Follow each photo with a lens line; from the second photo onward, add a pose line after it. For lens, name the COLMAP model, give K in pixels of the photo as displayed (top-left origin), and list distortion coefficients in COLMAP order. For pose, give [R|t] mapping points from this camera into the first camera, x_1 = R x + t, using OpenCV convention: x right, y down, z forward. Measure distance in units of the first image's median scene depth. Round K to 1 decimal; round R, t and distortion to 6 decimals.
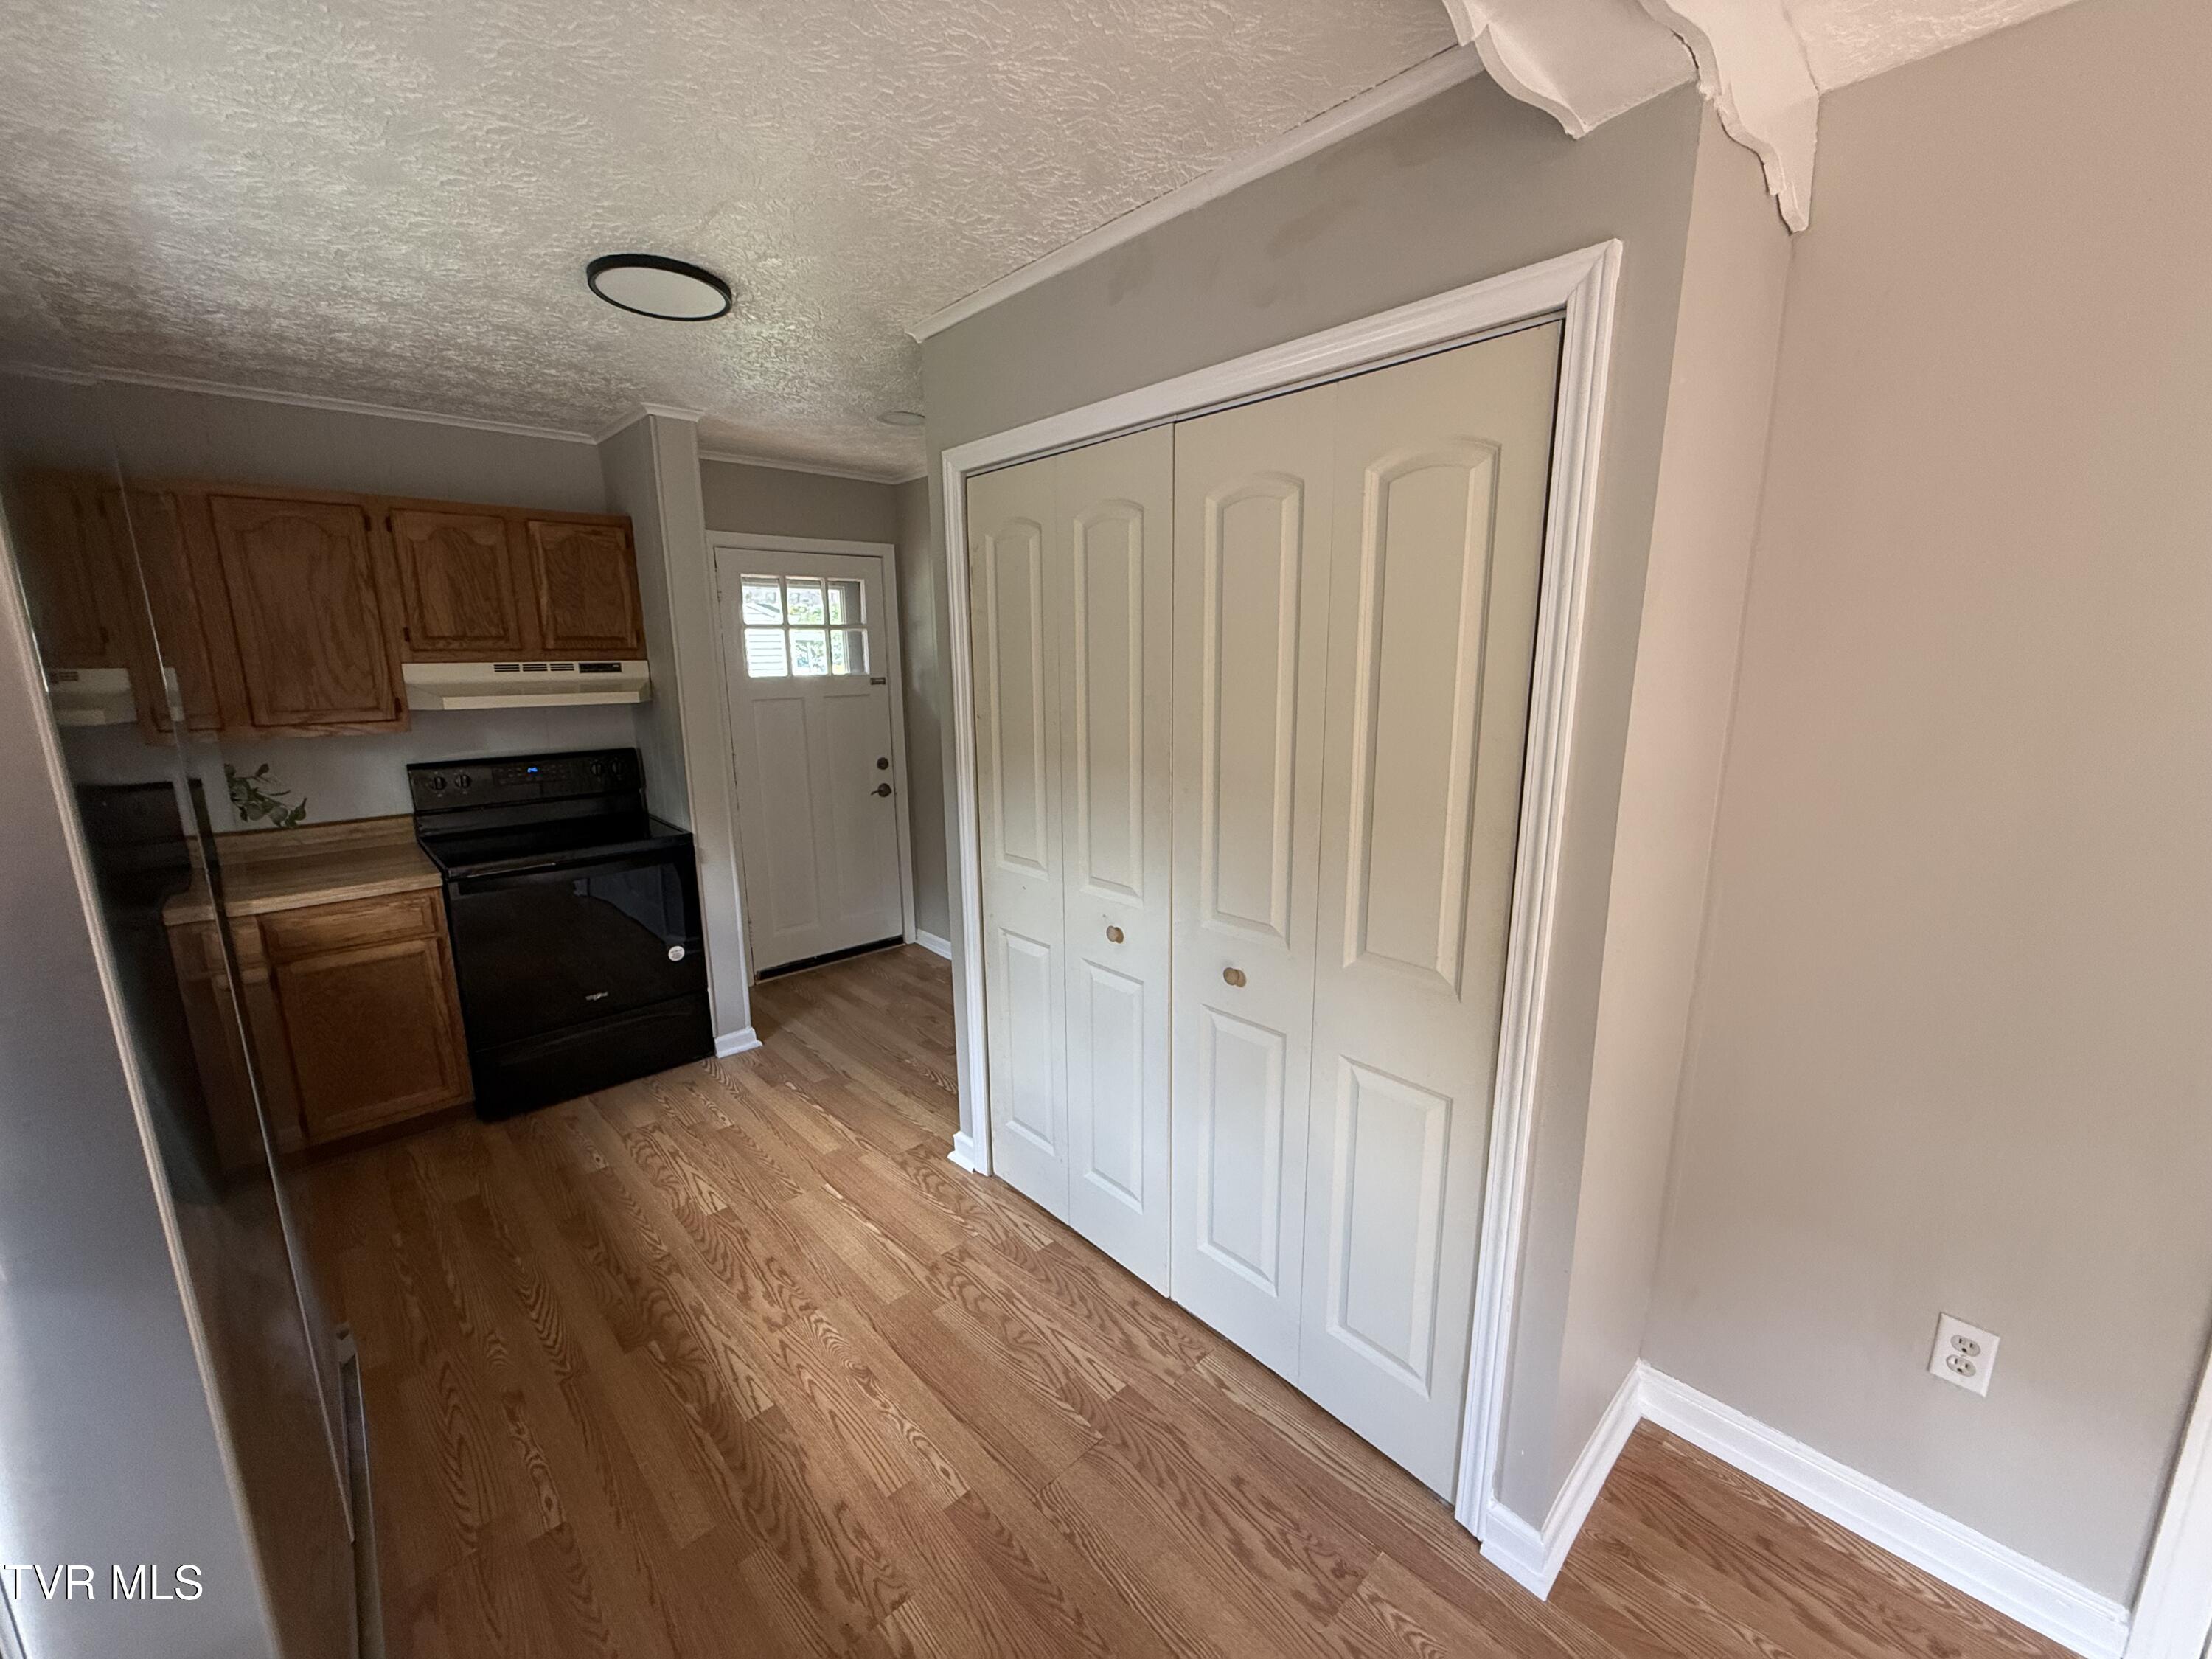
lens RADIAL K [[876.4, 0, 1113.6], [0, 876.4, 826.1], [0, 0, 1]] dist [0.001699, -0.000205]
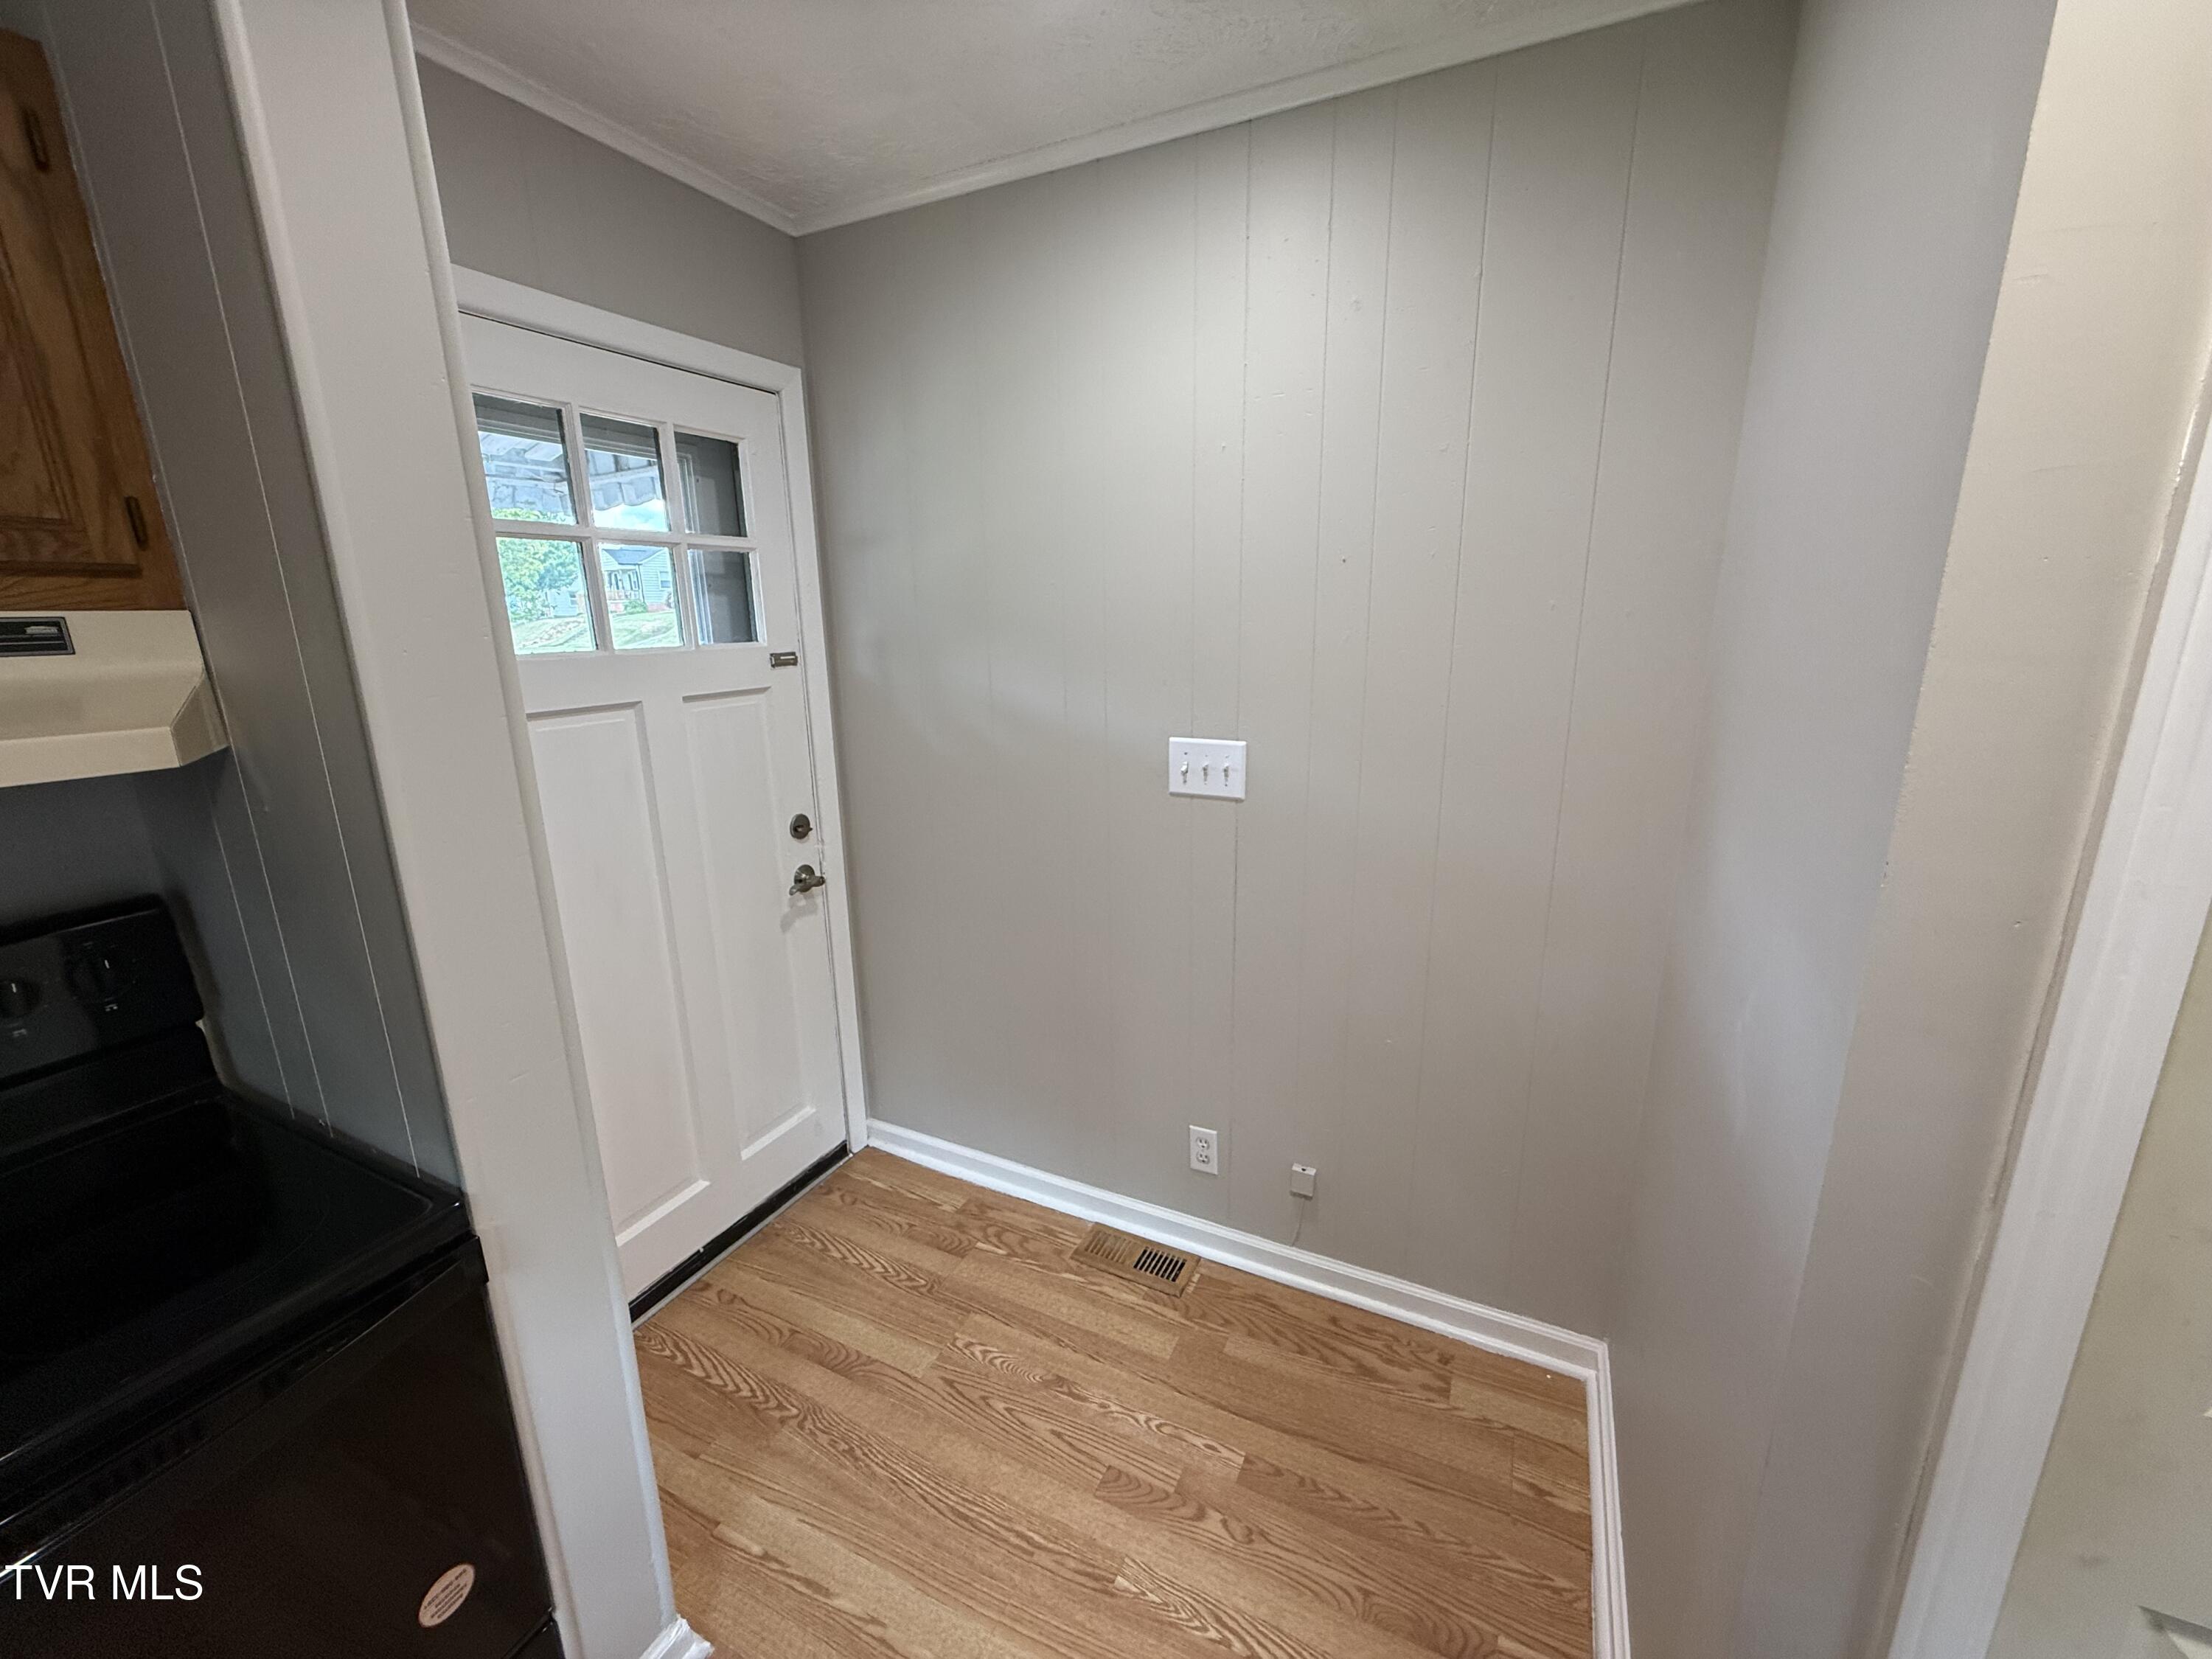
lens RADIAL K [[876.4, 0, 1104.3], [0, 876.4, 824.9], [0, 0, 1]] dist [0.001699, -0.000205]
pose [[0.937586, -0.091211, 0.335579, -0.397881], [0.079660, 0.995663, 0.048059, -0.122846], [-0.338507, -0.018327, 0.940785, 0.706329]]
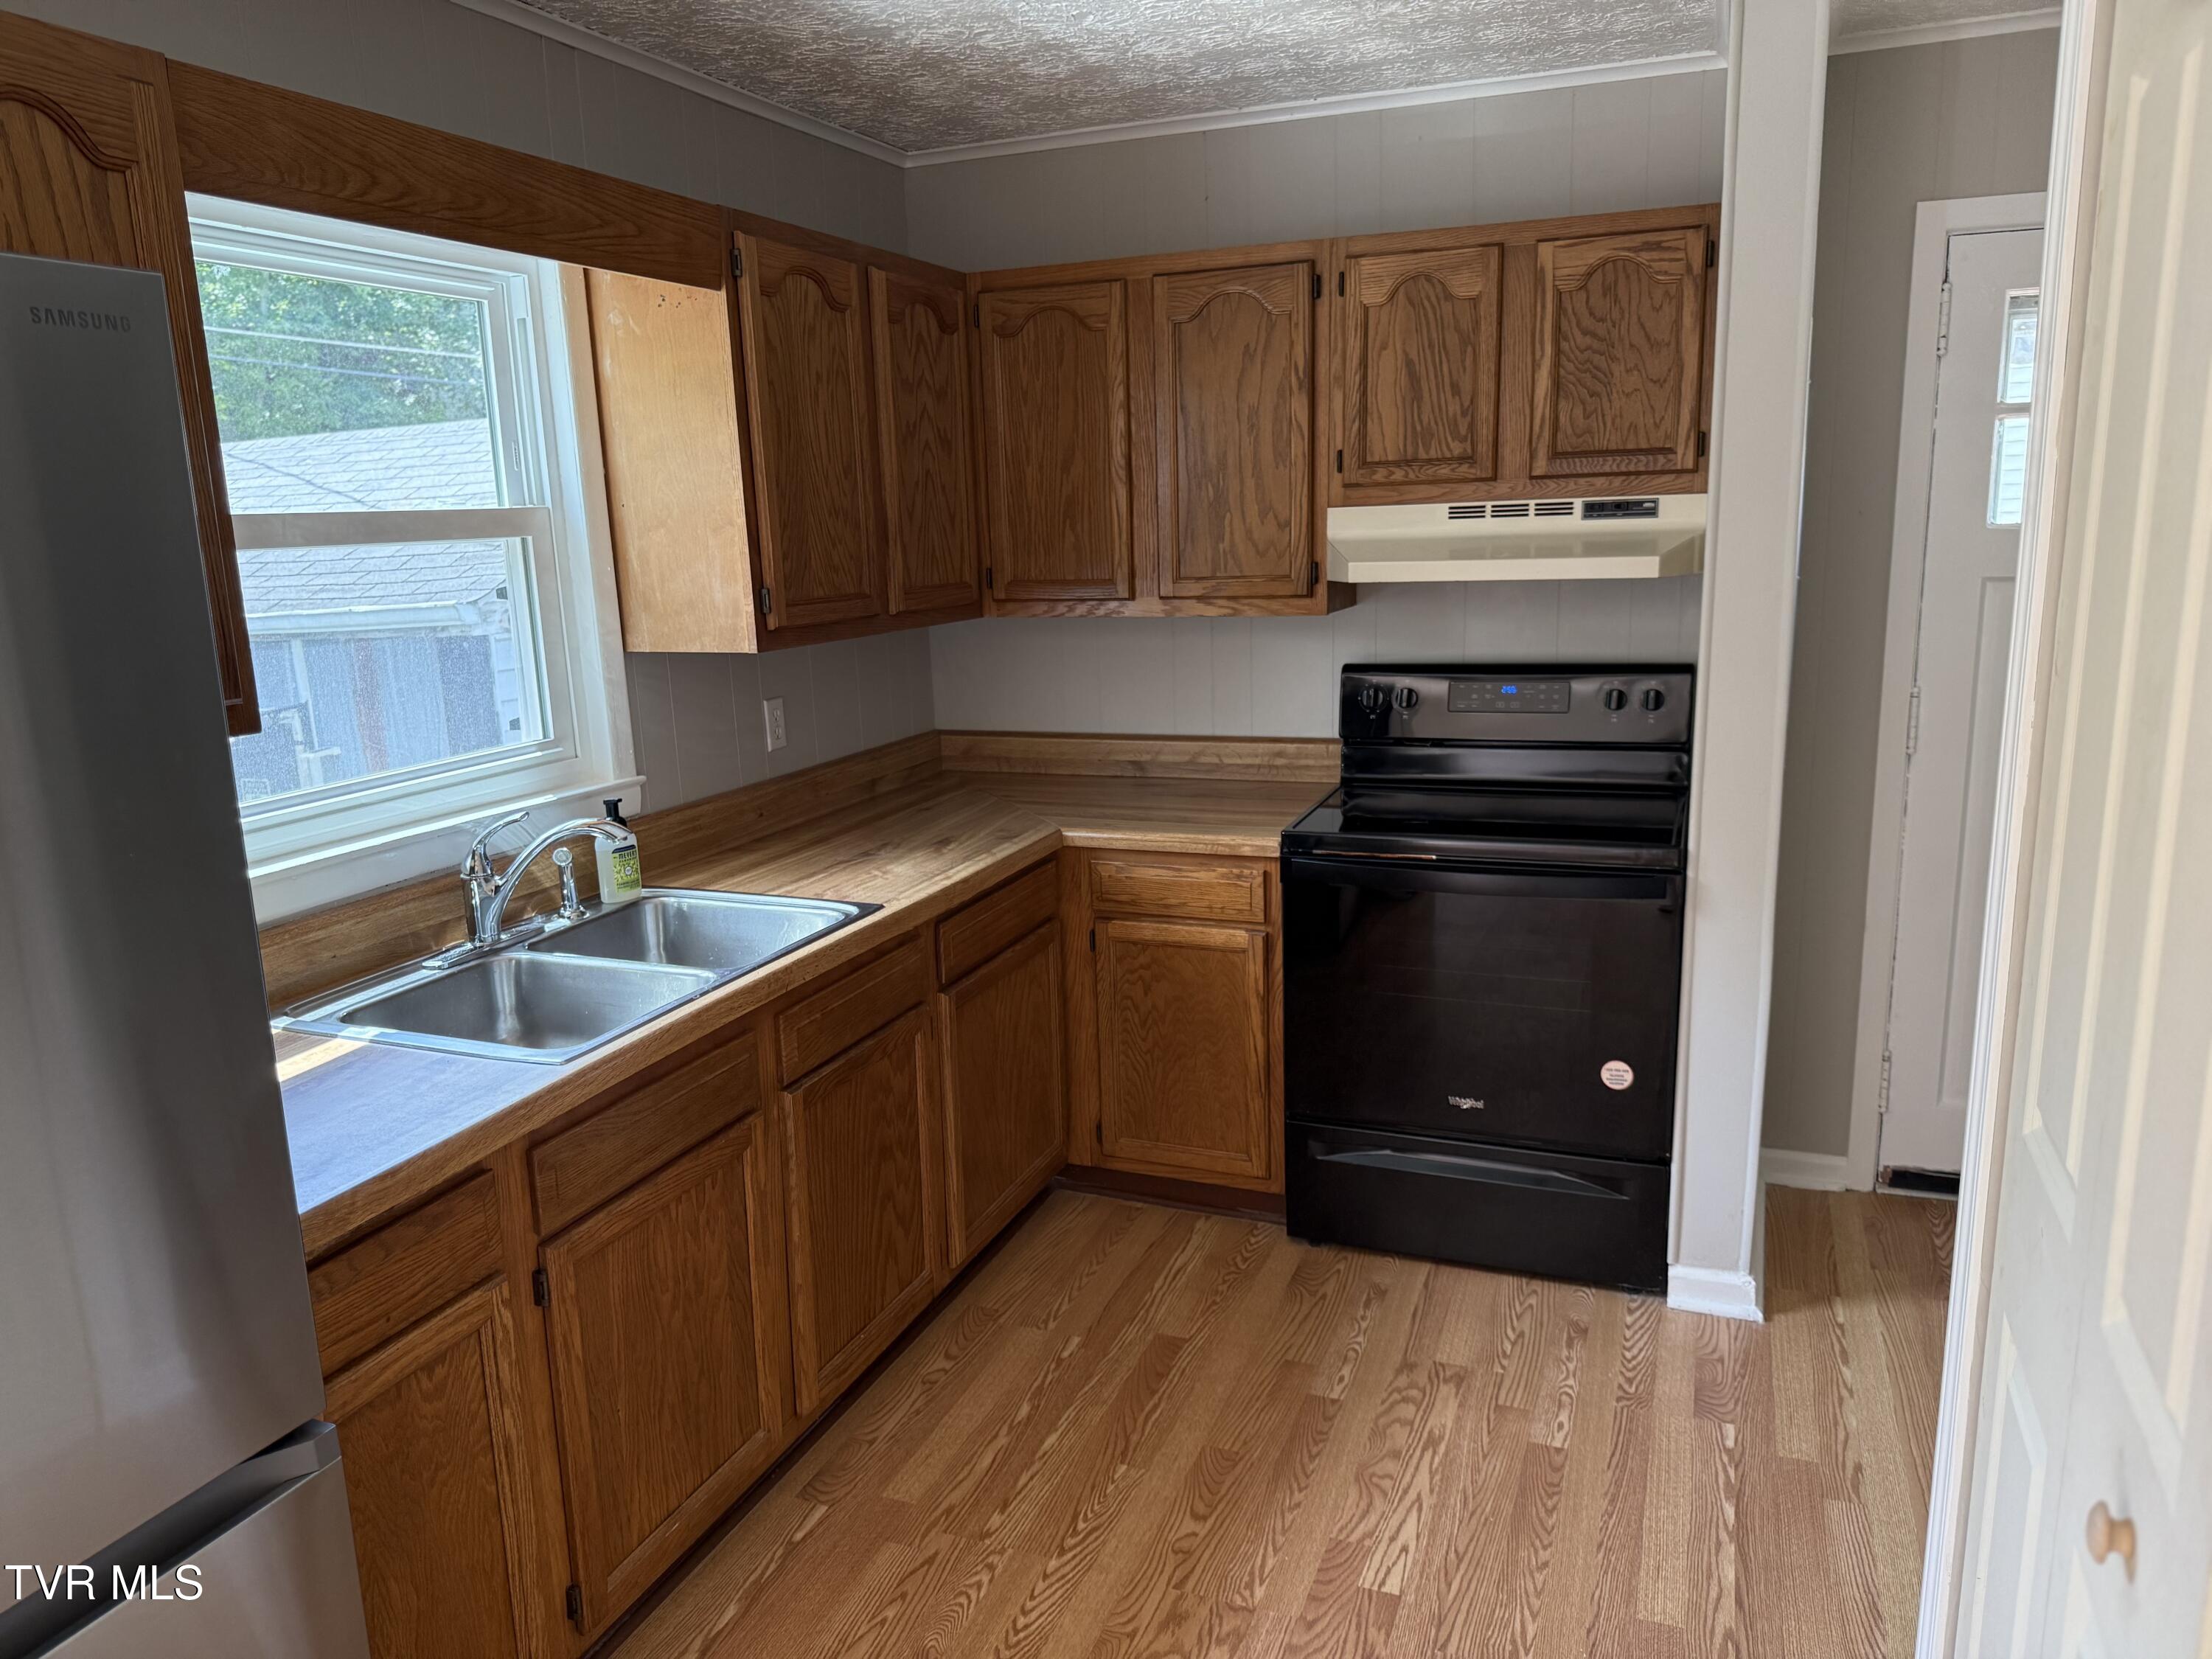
lens RADIAL K [[1538.3, 0, 1121.1], [0, 1538.3, 850.5], [0, 0, 1]] dist [0.031011, -0.014407]
pose [[0.420797, 0.186951, -0.887682, 0.165183], [-0.152360, 0.979199, 0.134000, -0.063555], [0.894269, 0.078860, 0.440528, 0.368632]]
